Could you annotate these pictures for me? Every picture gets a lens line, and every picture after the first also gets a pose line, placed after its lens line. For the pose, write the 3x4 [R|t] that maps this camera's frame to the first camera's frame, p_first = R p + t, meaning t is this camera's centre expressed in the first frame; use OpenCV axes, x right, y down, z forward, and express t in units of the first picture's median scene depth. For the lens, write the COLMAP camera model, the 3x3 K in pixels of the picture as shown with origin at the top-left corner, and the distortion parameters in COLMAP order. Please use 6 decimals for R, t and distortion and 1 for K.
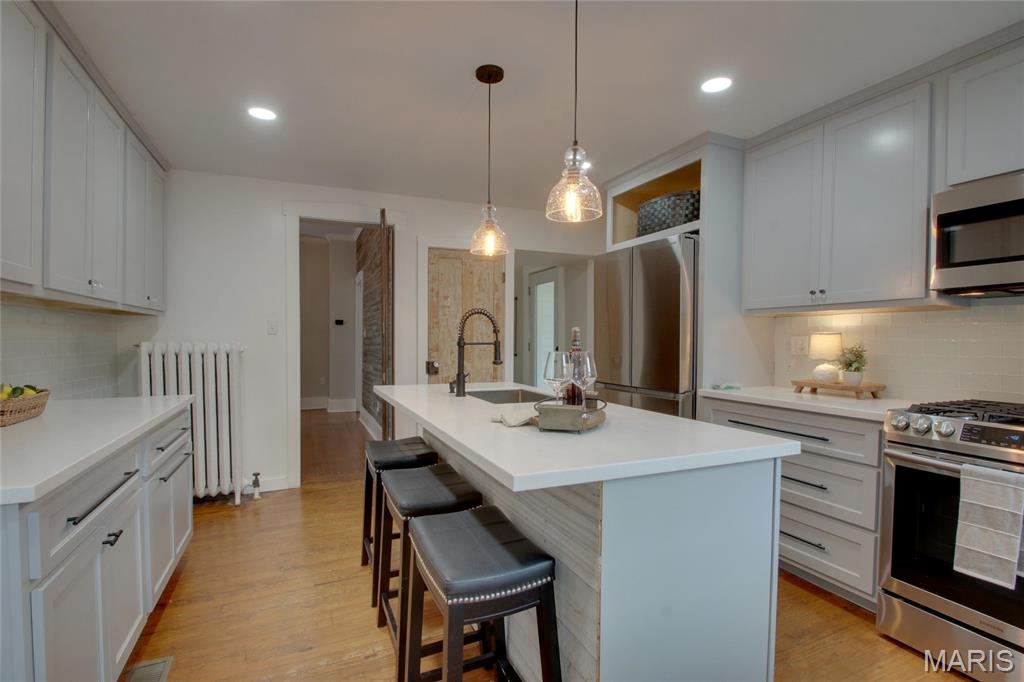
lens RADIAL K [[492.9, 0, 514.7], [0, 492.9, 354.1], [0, 0, 1]] dist [-0.002462, -0.000651]
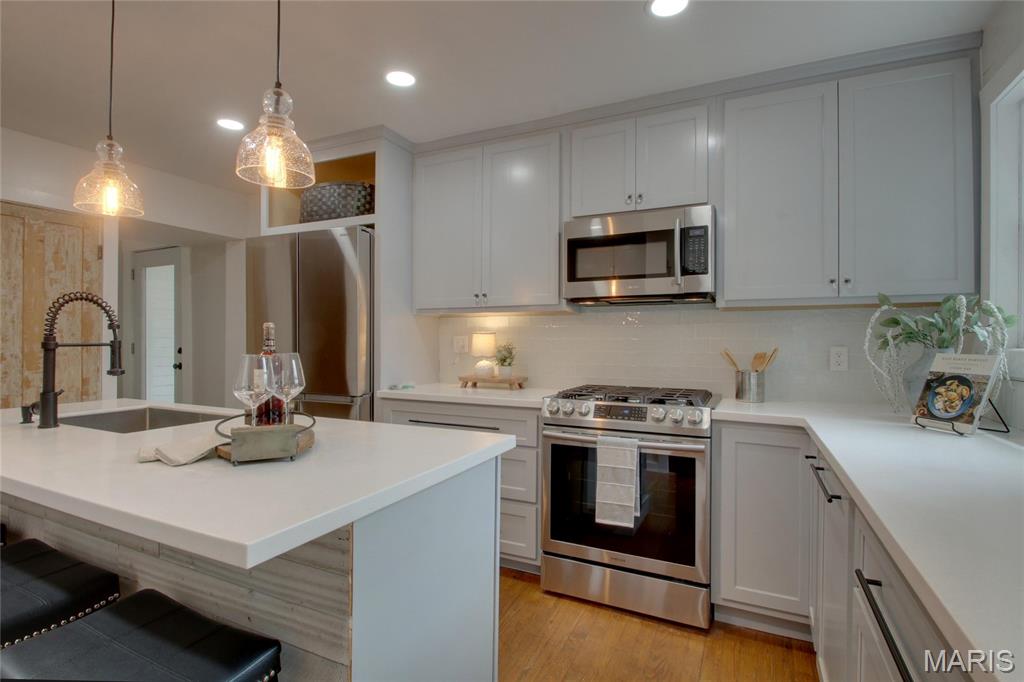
lens RADIAL K [[502.4, 0, 512.0], [0, 502.4, 341.0], [0, 0, 1]] dist [0.001915, -0.007438]
pose [[0.762720, -0.003545, 0.646719, -0.067391], [0.019854, 0.999642, -0.017935, -0.002395], [-0.646424, 0.026519, 0.762518, 0.105172]]
